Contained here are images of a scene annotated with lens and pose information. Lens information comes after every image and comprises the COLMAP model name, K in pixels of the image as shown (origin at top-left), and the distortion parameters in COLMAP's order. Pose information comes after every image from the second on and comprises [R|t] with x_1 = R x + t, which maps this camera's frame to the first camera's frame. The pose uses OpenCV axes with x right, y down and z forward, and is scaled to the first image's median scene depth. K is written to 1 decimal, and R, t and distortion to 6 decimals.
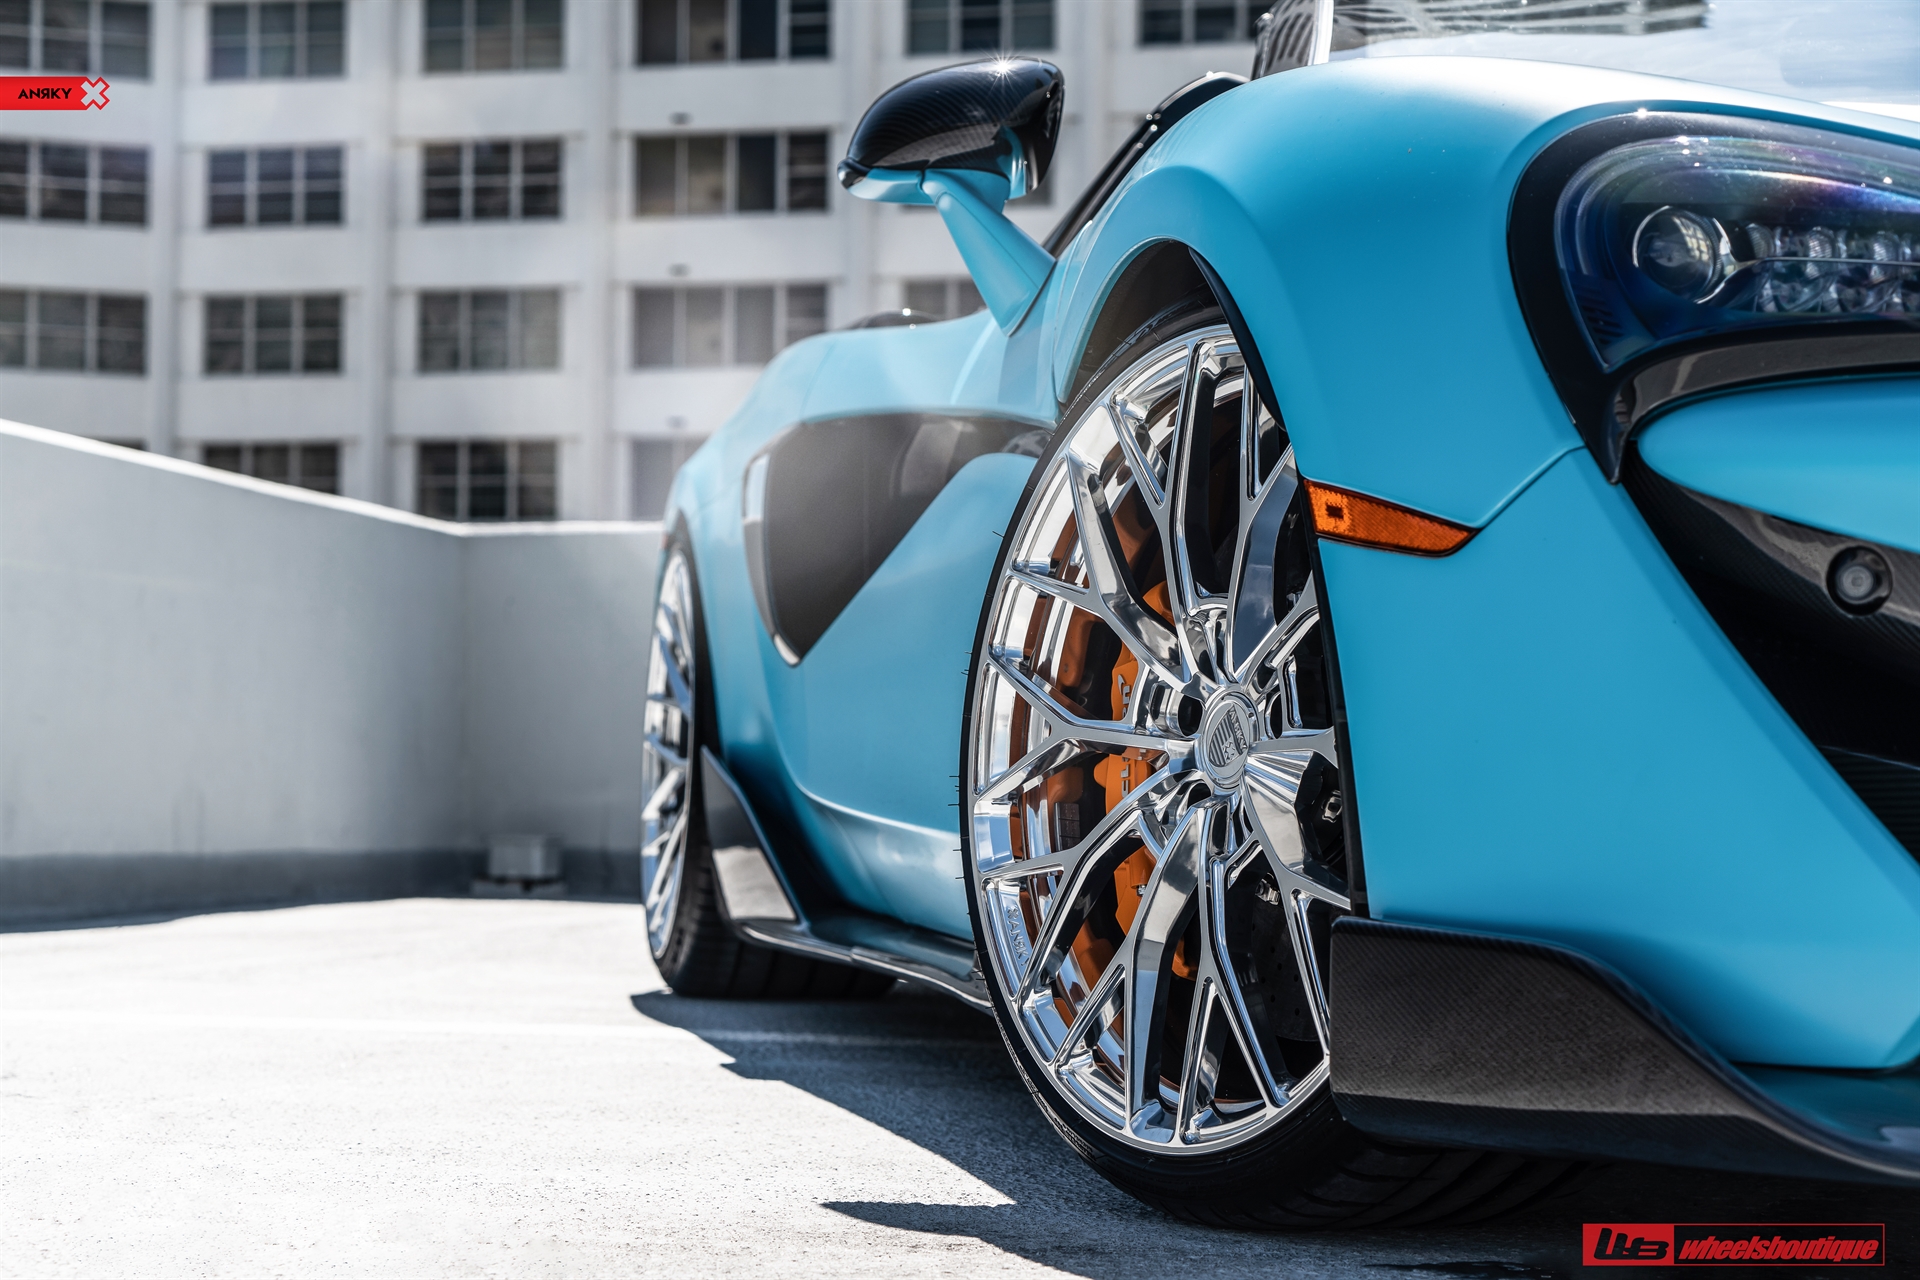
lens RADIAL K [[3558.2, 0, 960.0], [0, 3558.2, 640.0], [0, 0, 1]] dist [0.016202, 0.025131]
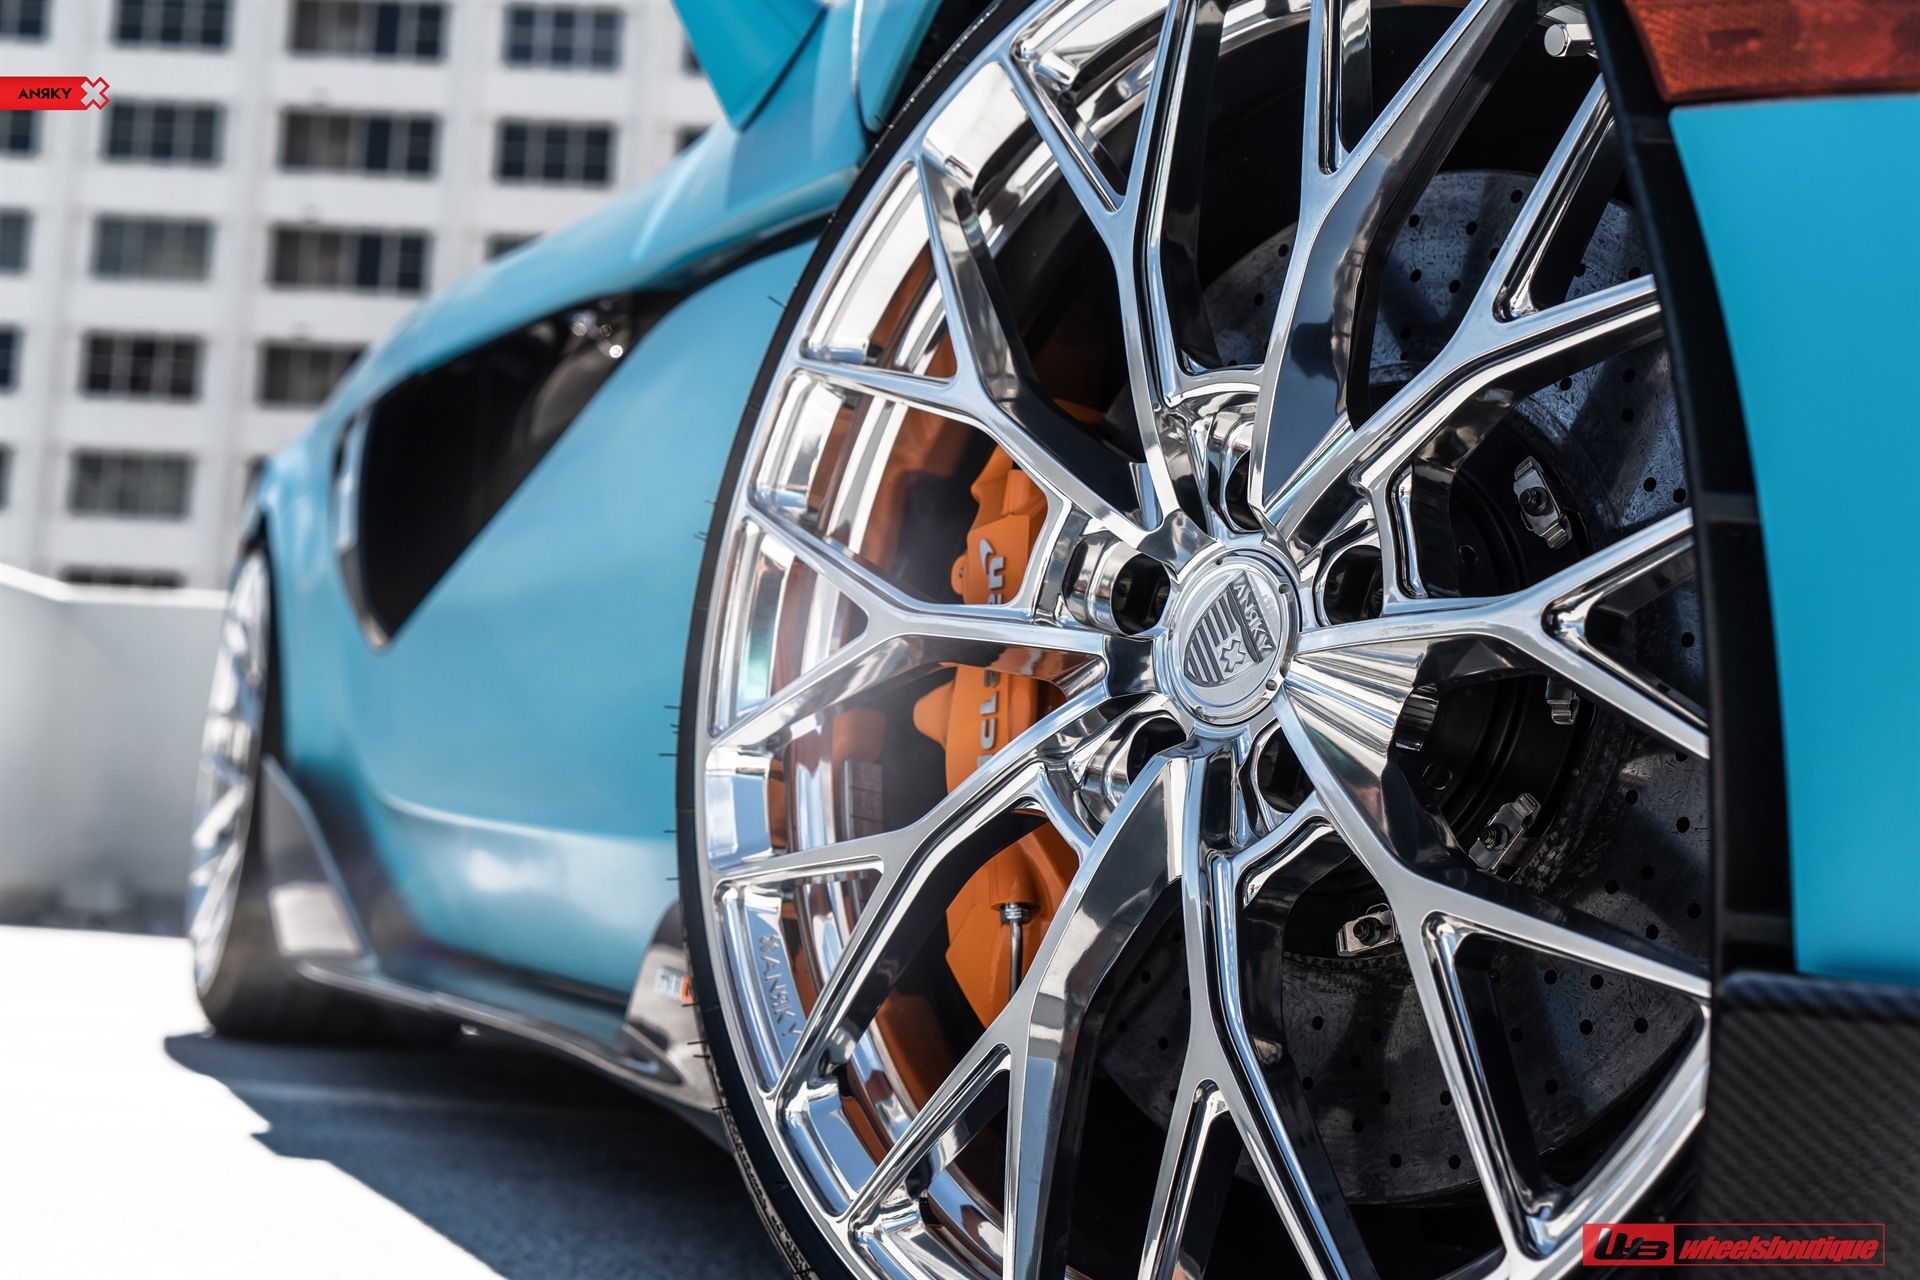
lens RADIAL K [[2668.3, 0, 960.0], [0, 2668.3, 640.0], [0, 0, 1]] dist [0.009238, 0.076217]
pose [[0.983015, 0.070499, 0.169446, -0.030933], [-0.061680, 0.996481, -0.056762, 0.050380], [-0.172851, 0.045347, 0.983904, 0.566668]]
